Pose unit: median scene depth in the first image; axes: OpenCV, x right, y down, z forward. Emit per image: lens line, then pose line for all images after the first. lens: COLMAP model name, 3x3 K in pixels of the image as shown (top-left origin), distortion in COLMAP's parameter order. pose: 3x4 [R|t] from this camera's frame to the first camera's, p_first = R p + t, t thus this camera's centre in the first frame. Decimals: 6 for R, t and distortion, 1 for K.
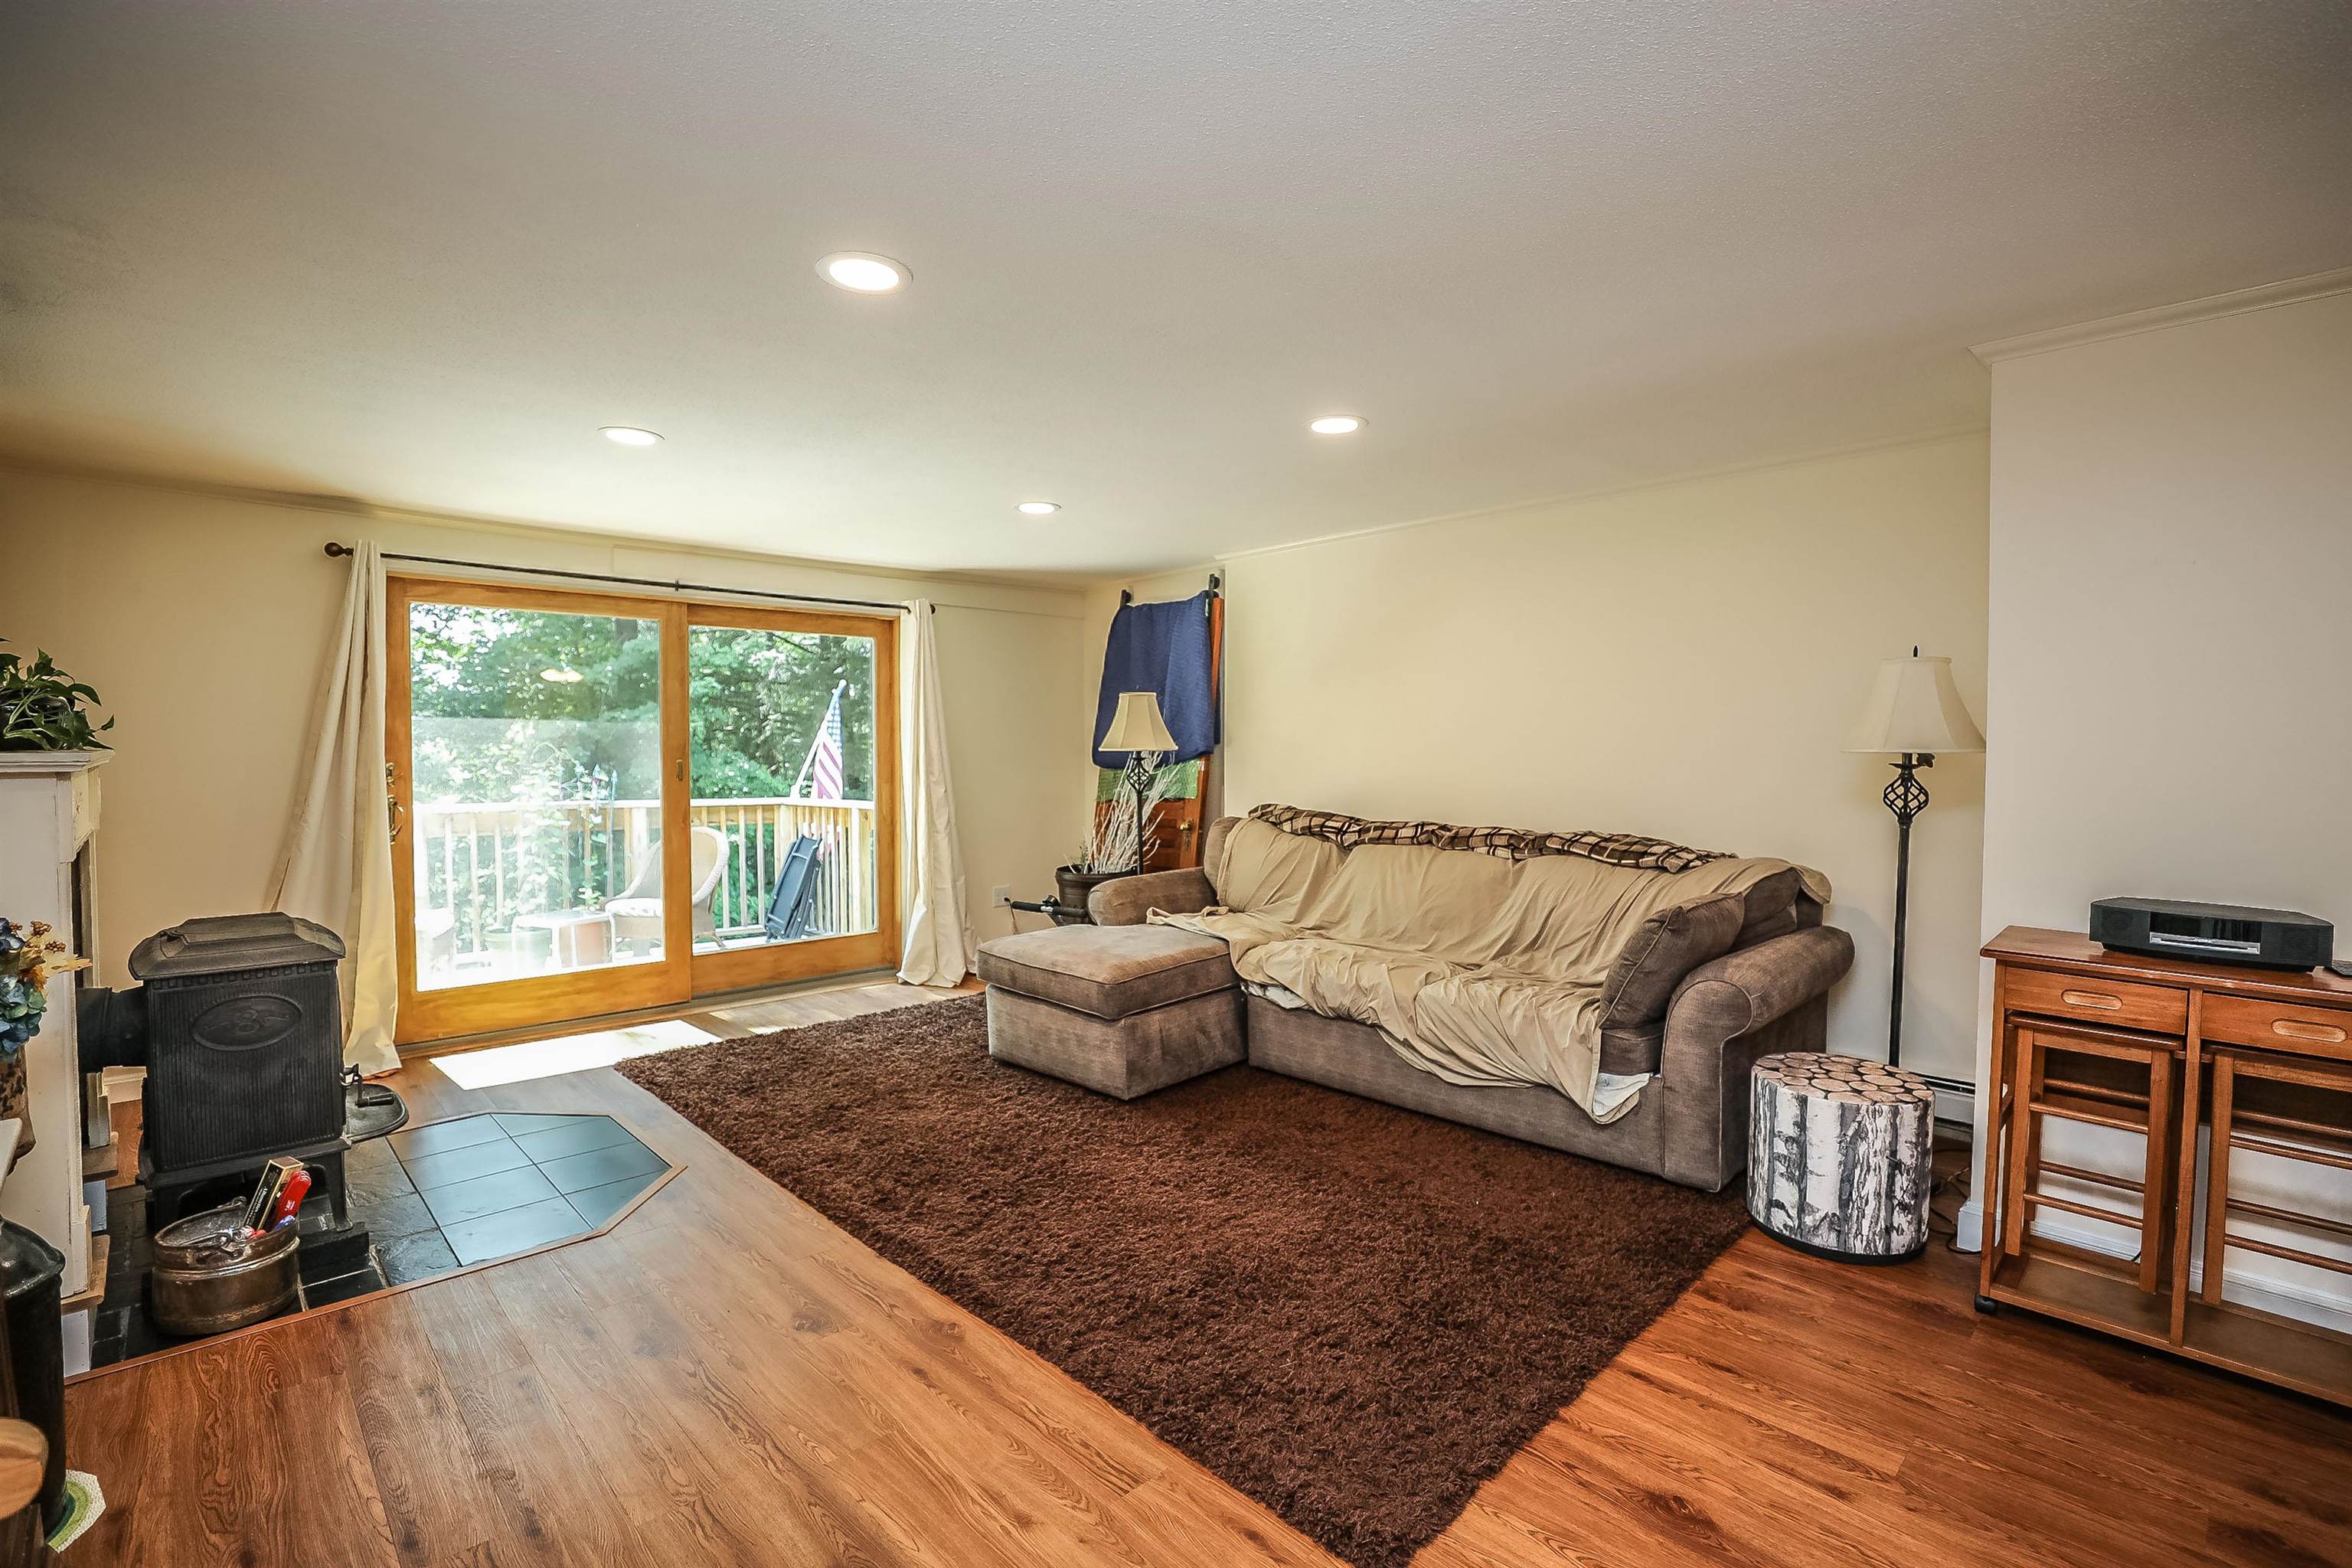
lens RADIAL K [[1085.3, 0, 1180.1], [0, 1085.3, 774.3], [0, 0, 1]] dist [-0.040570, 0.010954]
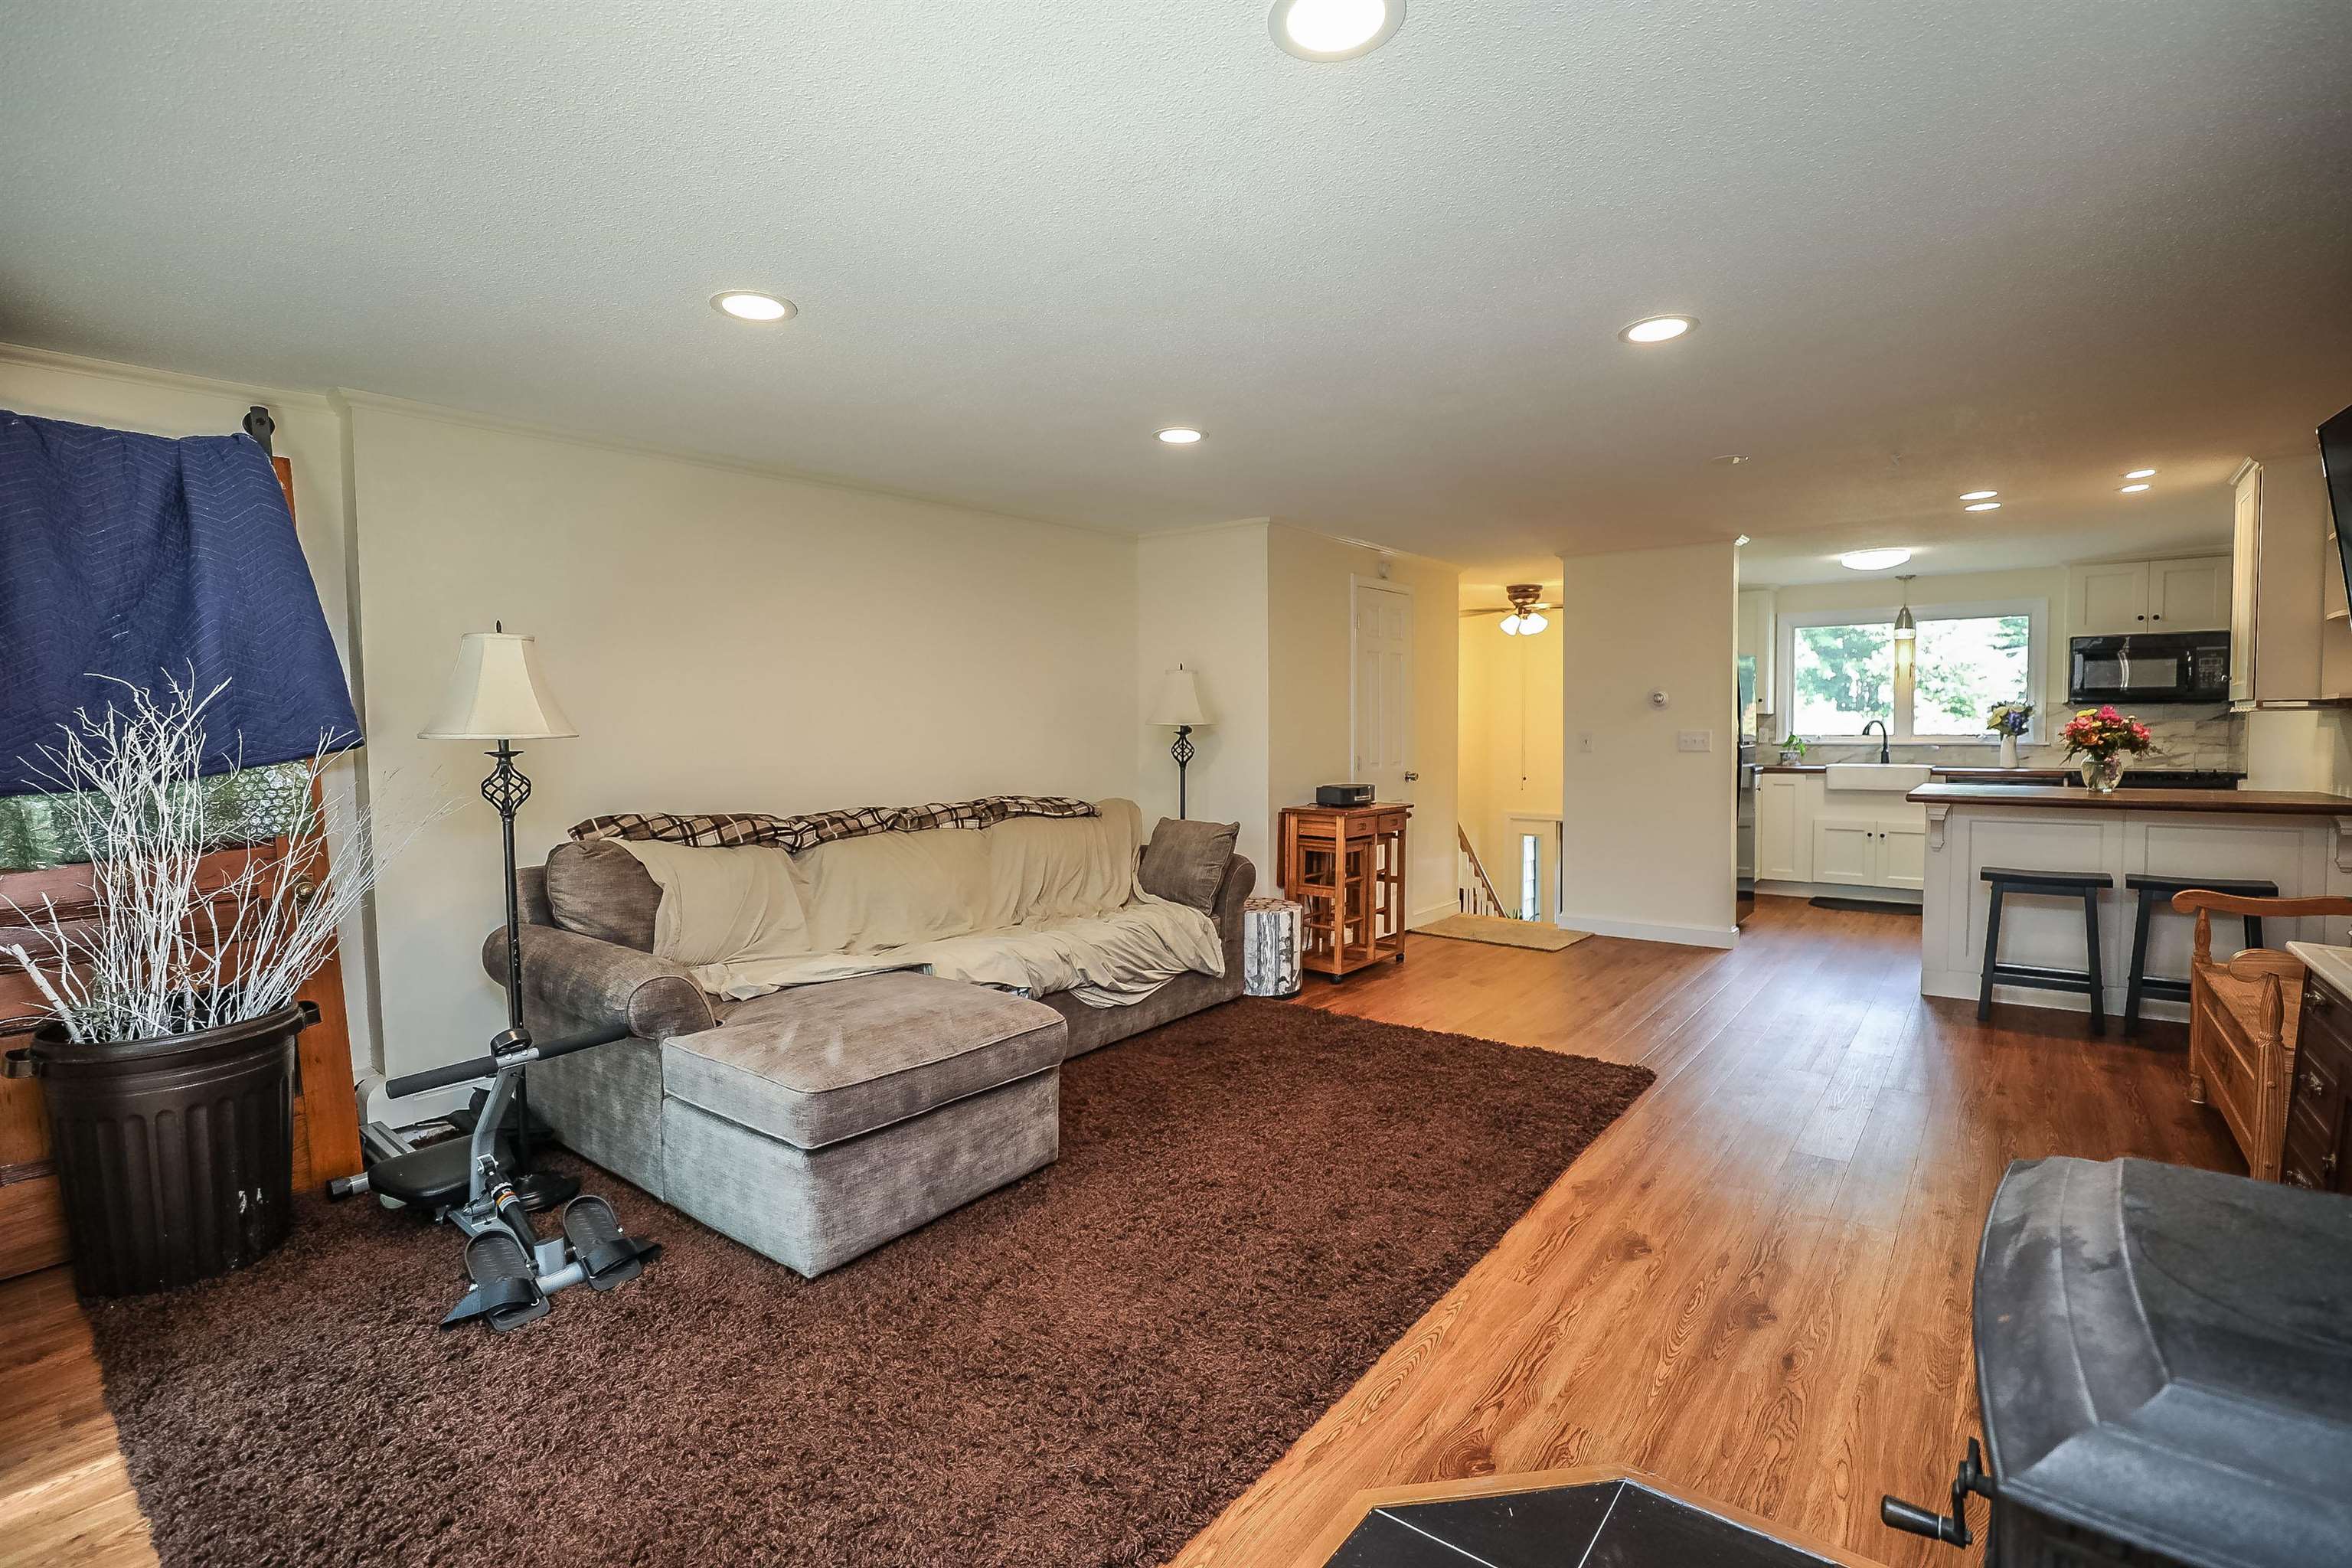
lens RADIAL K [[1068.0, 0, 1180.7], [0, 1068.0, 777.3], [0, 0, 1]] dist [-0.045634, 0.013644]
pose [[-0.127450, -0.041241, 0.990987, -0.834487], [0.045821, 0.997824, 0.047418, -0.015776], [-0.990786, 0.051452, -0.125283, 0.993703]]
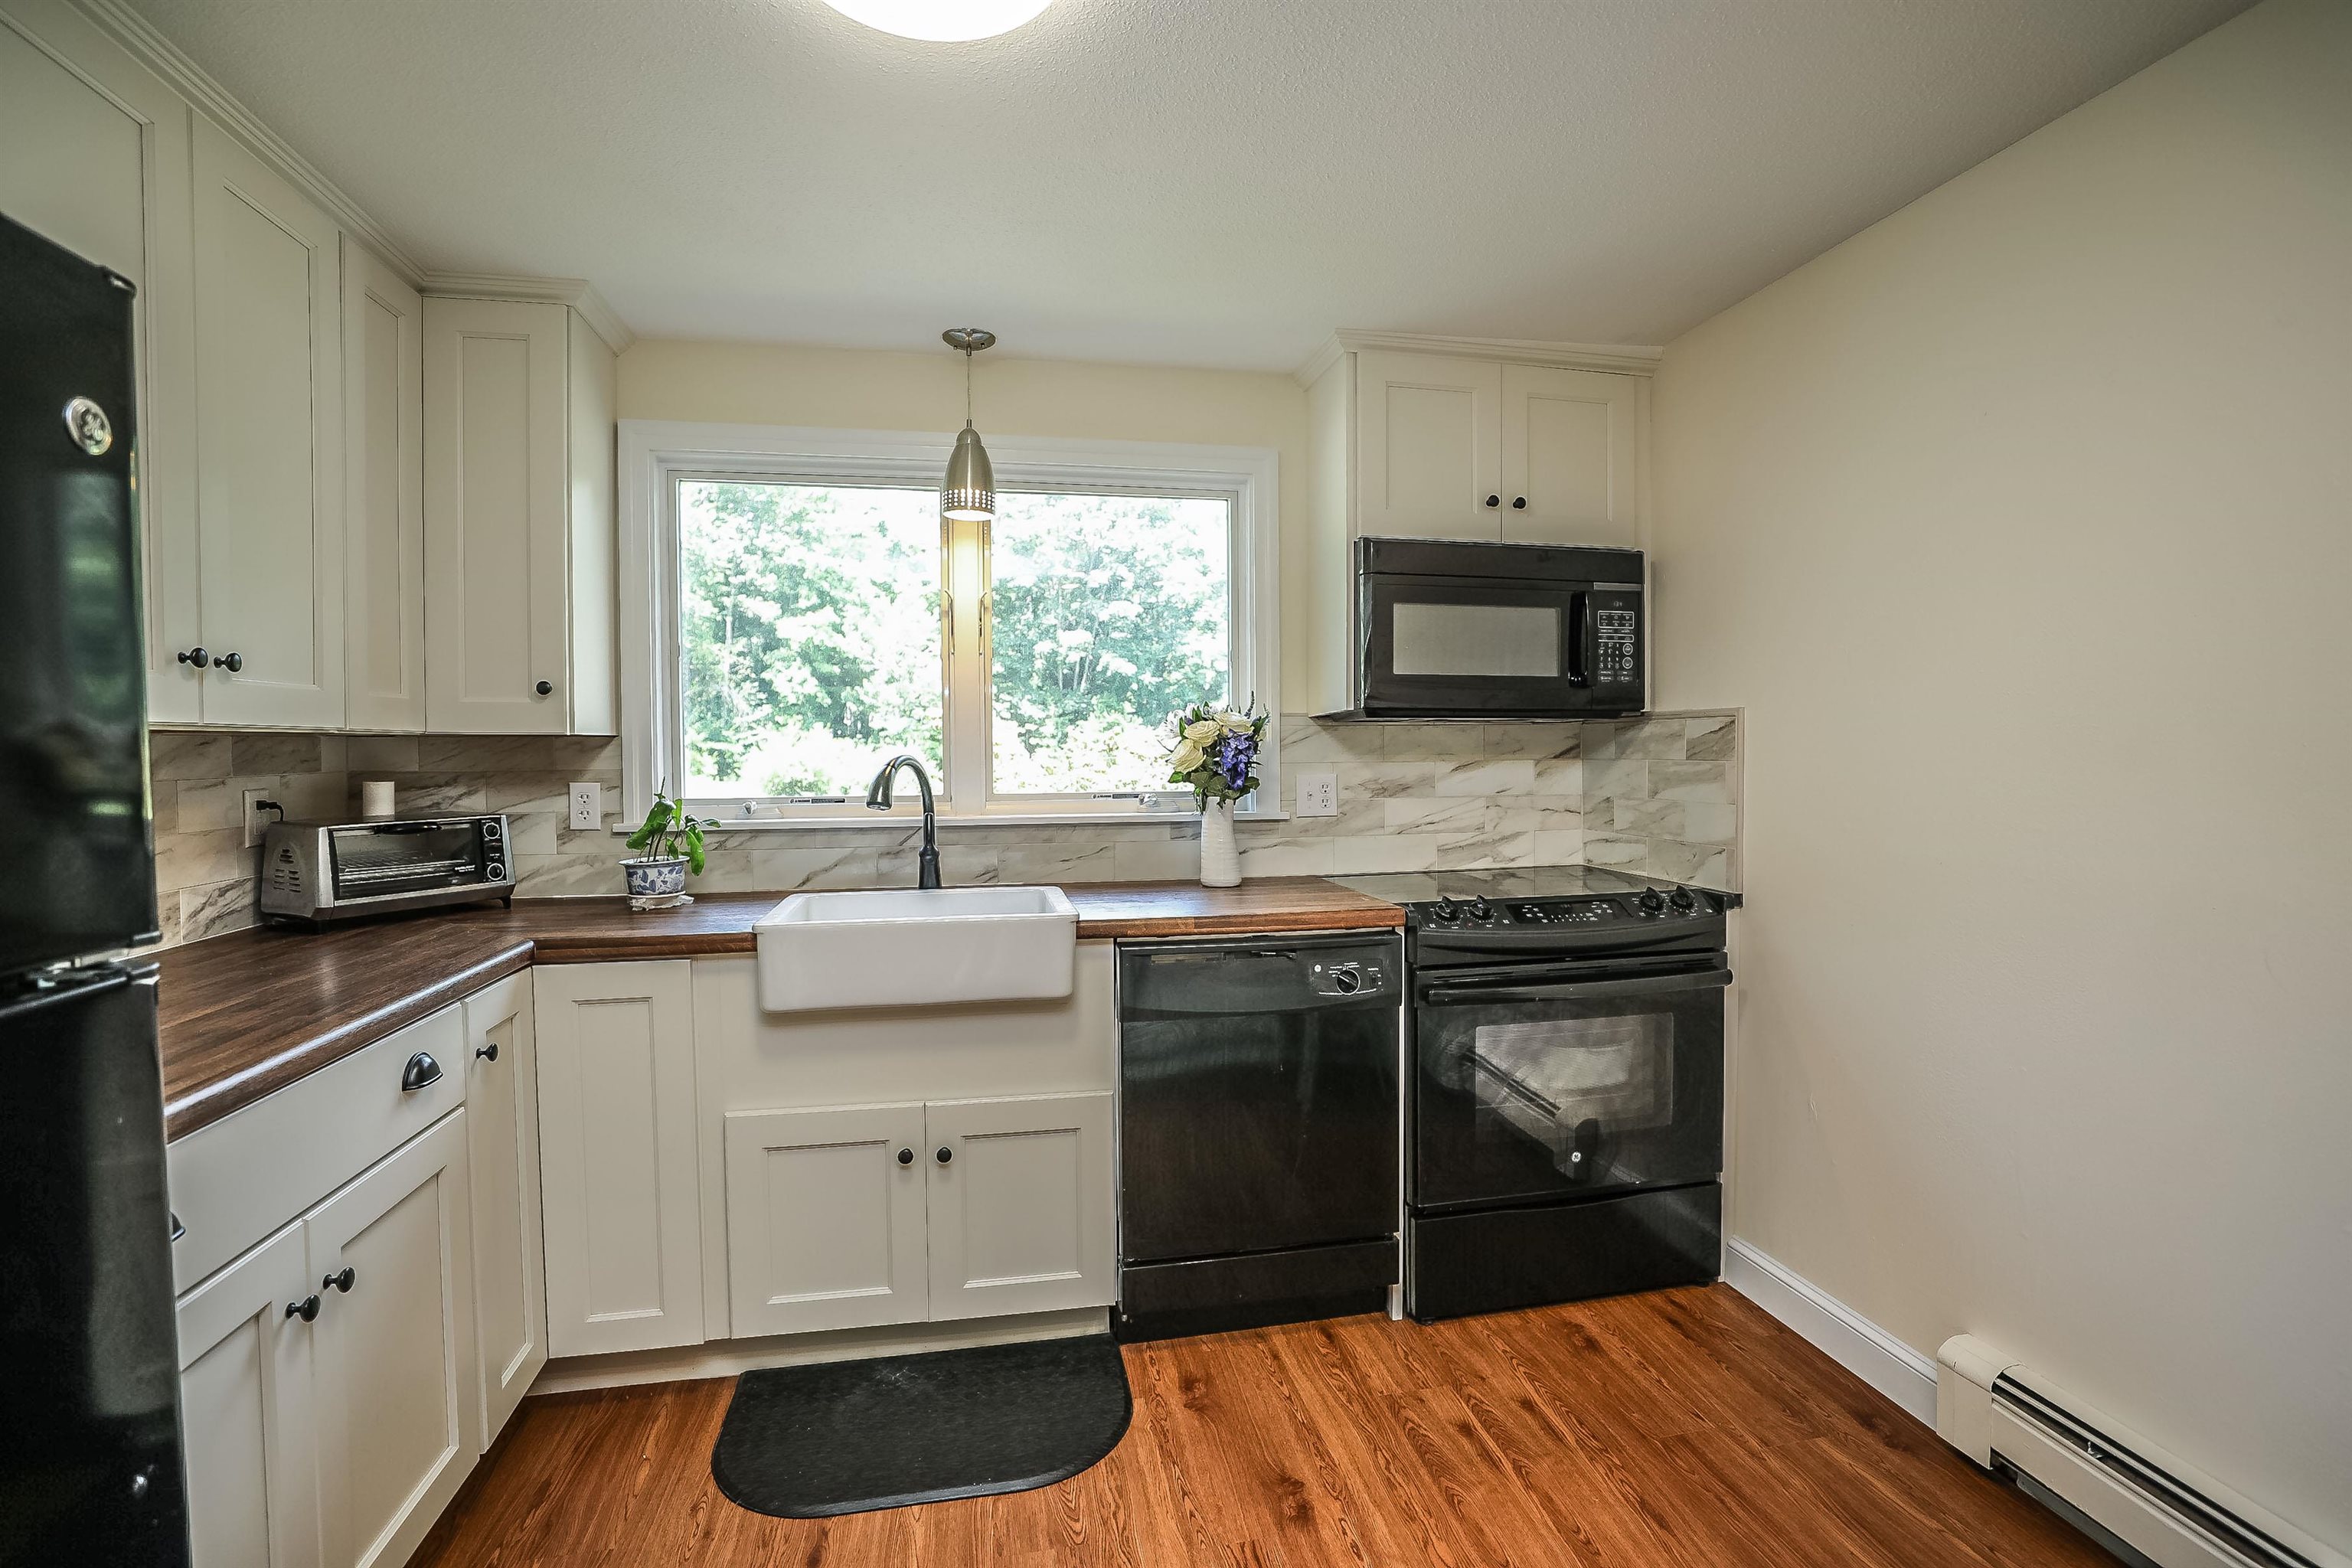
lens RADIAL K [[1068.0, 0, 1180.7], [0, 1068.0, 777.3], [0, 0, 1]] dist [-0.045634, 0.013644]
pose [[-0.841507, -0.007567, 0.540193, 0.461744], [0.028268, 0.997915, 0.058014, 0.009499], [-0.539506, 0.064089, -0.839539, -0.096515]]
